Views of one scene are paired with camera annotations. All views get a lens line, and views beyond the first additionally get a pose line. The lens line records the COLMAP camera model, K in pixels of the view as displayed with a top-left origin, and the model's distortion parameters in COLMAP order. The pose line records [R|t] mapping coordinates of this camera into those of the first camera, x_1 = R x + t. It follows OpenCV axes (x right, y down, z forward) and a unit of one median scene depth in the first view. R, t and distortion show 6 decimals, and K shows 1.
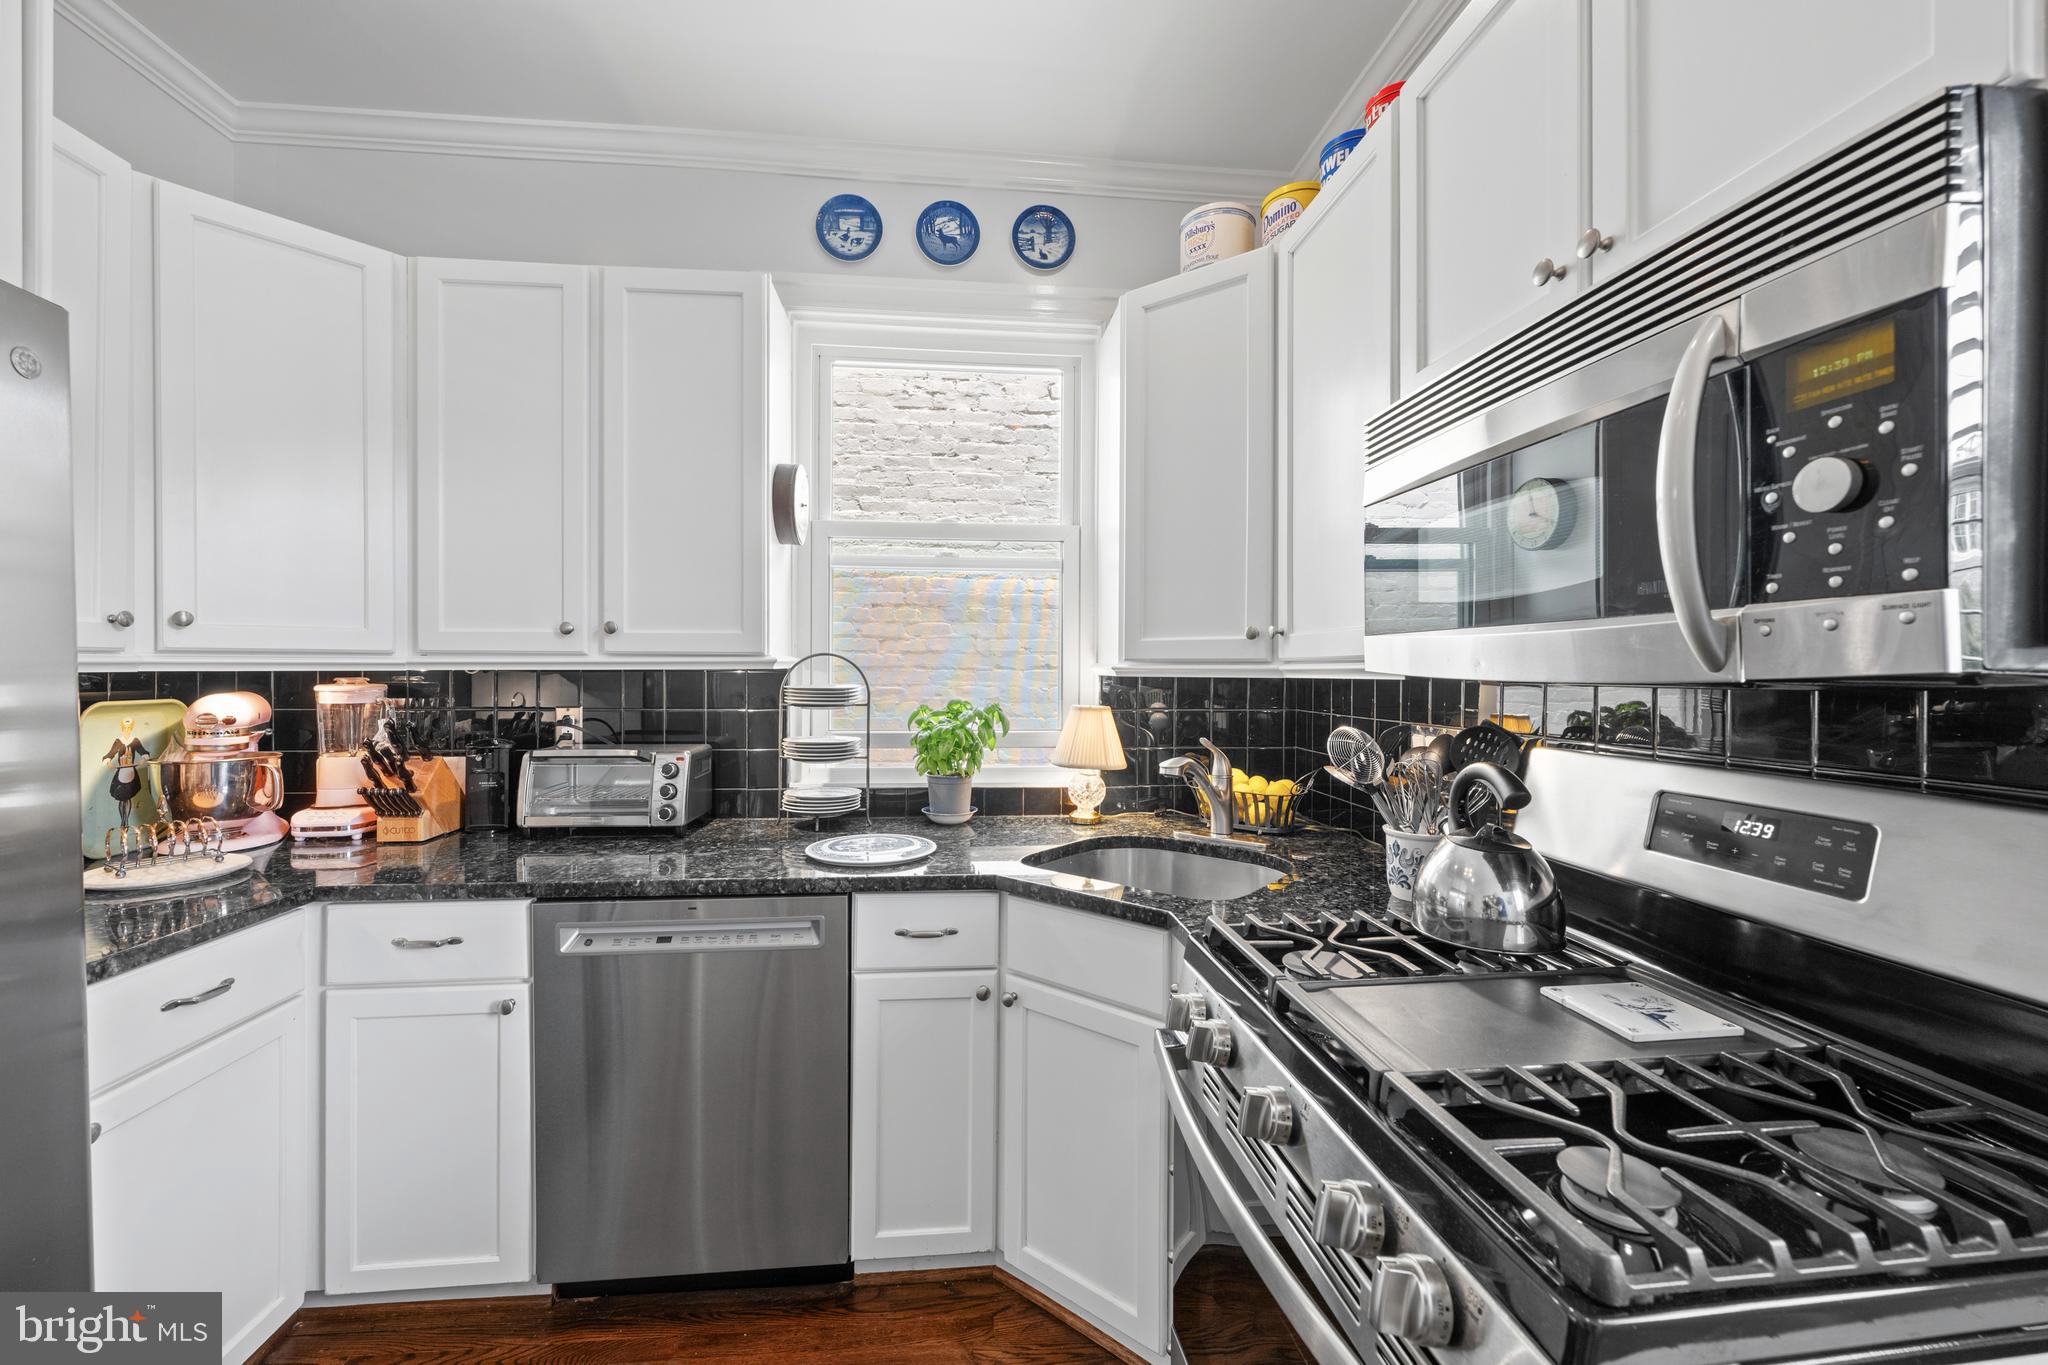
lens RADIAL K [[821.5, 0, 1019.0], [0, 821.5, 669.1], [0, 0, 1]] dist [-0.000560, -0.000216]
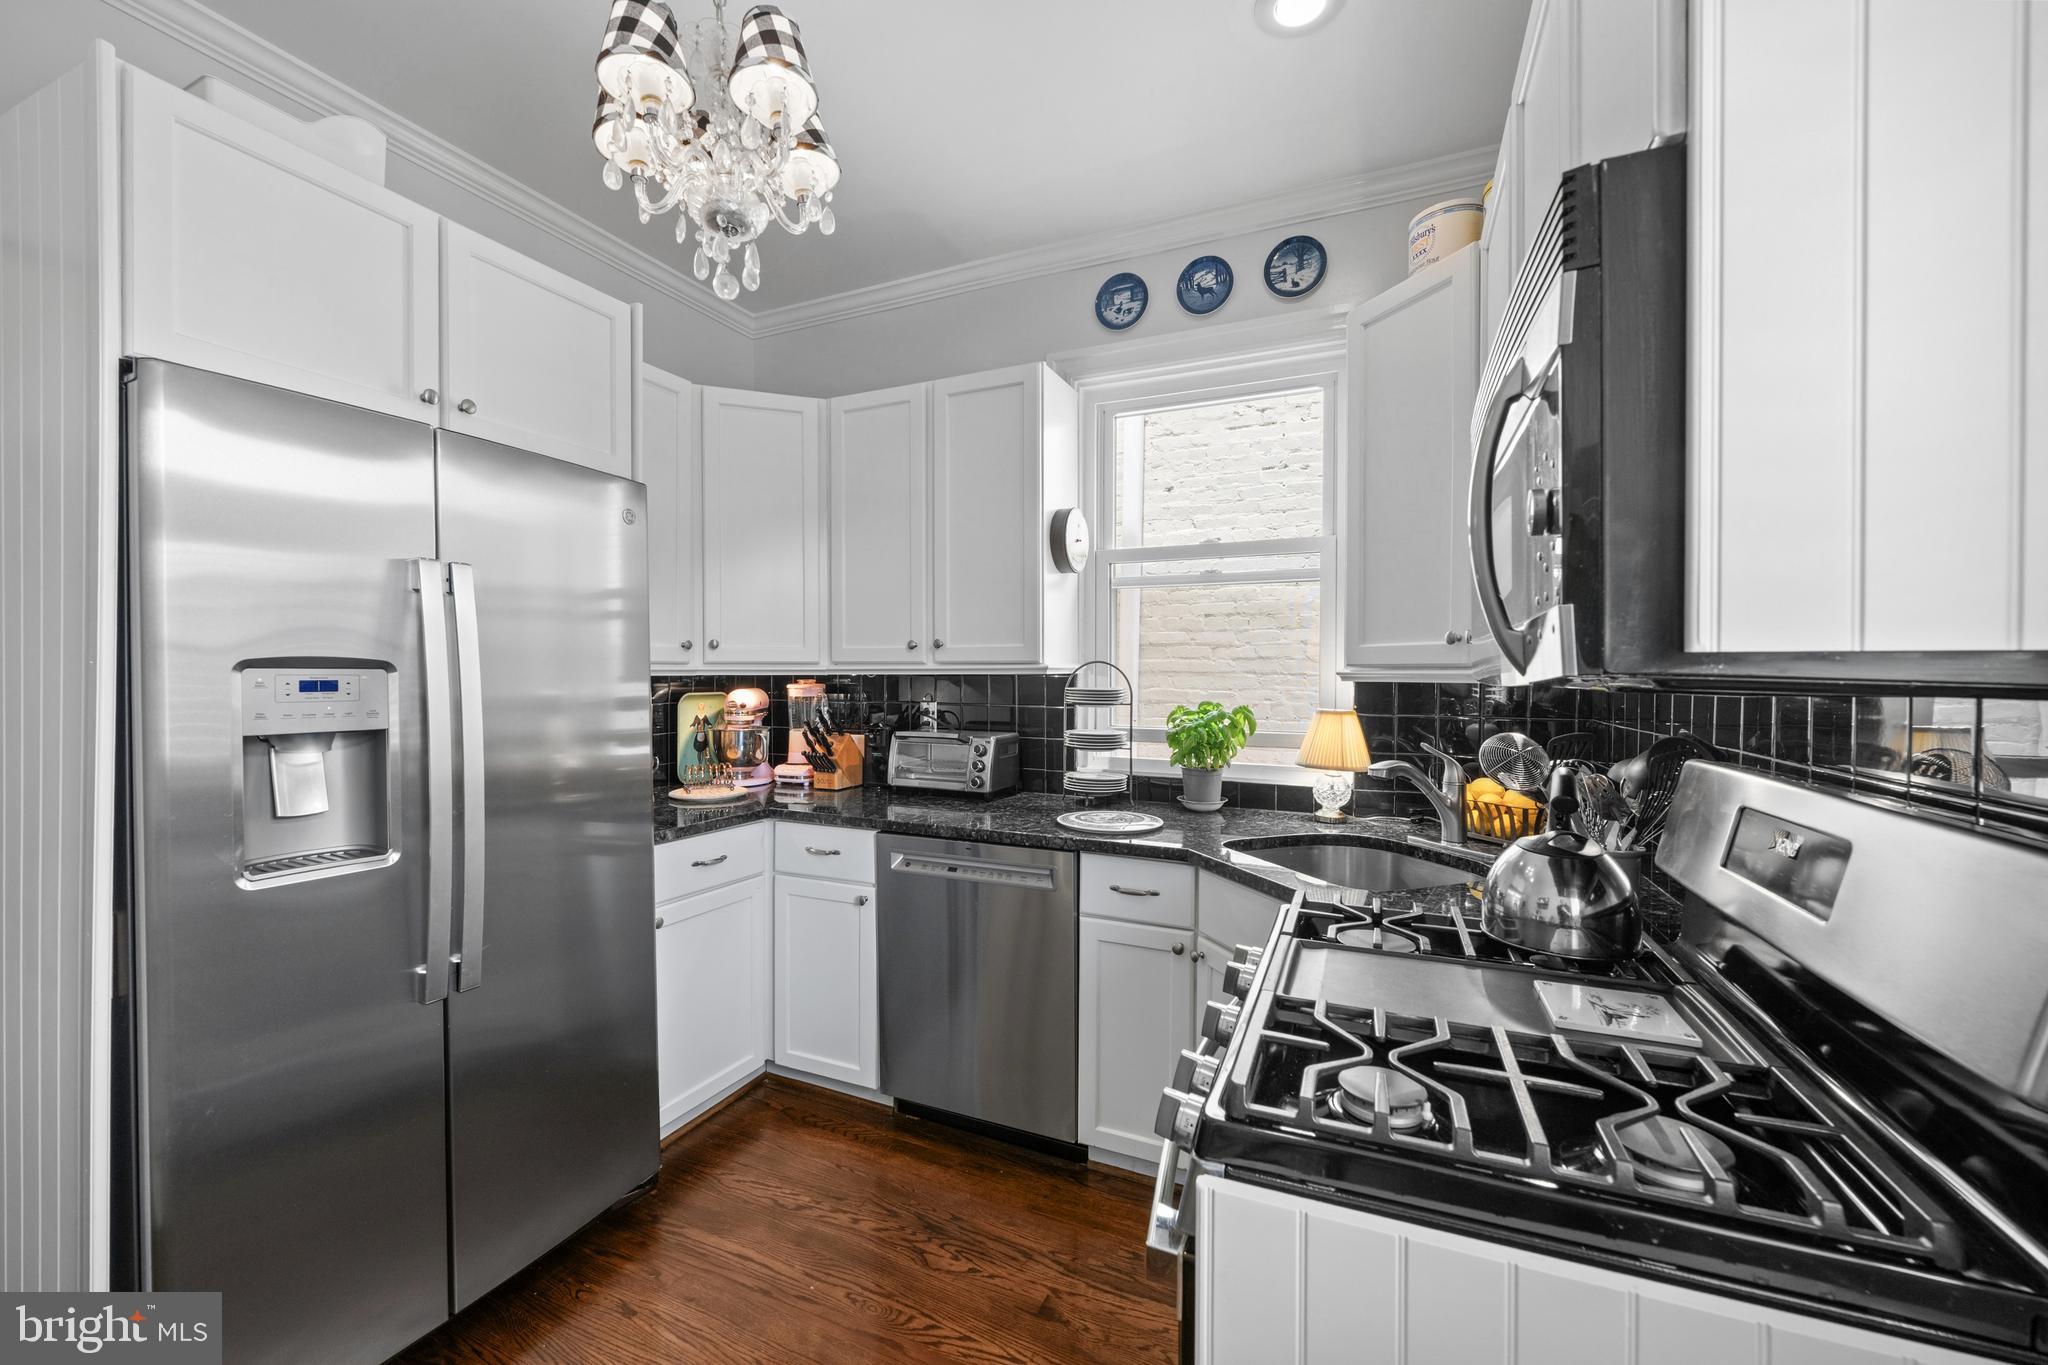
lens RADIAL K [[816.3, 0, 1012.5], [0, 816.3, 679.2], [0, 0, 1]] dist [-0.001166, -0.000040]
pose [[0.861942, 0.003516, -0.506994, 0.289258], [-0.000930, 0.999985, 0.005354, 0.001295], [0.507006, -0.004143, 0.861933, -0.108801]]
